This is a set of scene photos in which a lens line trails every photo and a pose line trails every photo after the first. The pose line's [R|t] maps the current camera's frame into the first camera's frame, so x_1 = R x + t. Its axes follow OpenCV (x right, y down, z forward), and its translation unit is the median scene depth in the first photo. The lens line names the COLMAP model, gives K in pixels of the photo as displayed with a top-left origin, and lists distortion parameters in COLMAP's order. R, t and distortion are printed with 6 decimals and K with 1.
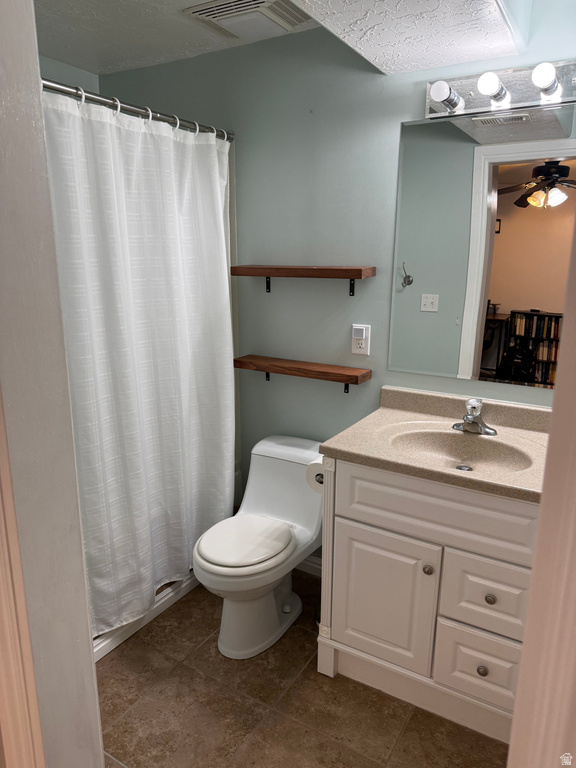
lens RADIAL K [[546.3, 0, 283.4], [0, 546.3, 386.5], [0, 0, 1]] dist [0.036504, -0.039810]
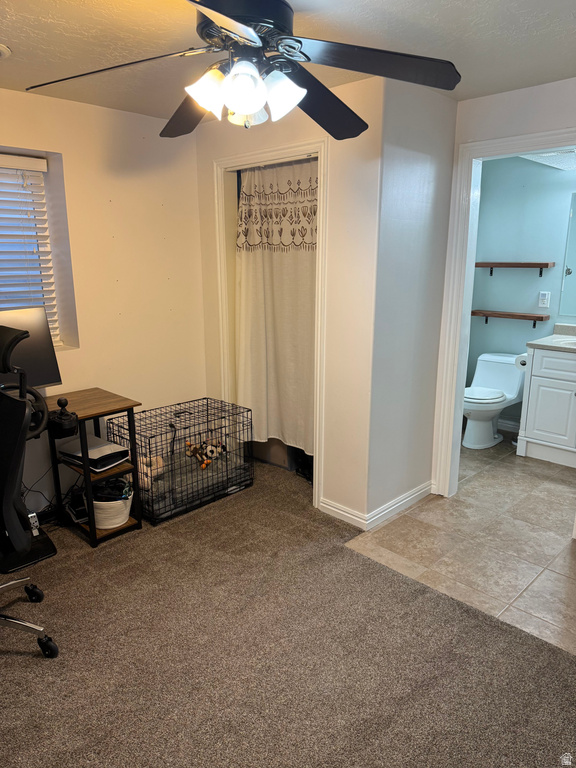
lens RADIAL K [[546.3, 0, 290.3], [0, 546.3, 385.8], [0, 0, 1]] dist [0.036504, -0.039810]
pose [[0.974442, 0.044884, -0.220110, -0.301455], [-0.044500, 0.998987, 0.006705, 0.253566], [0.220188, 0.003262, 0.975452, -1.131880]]
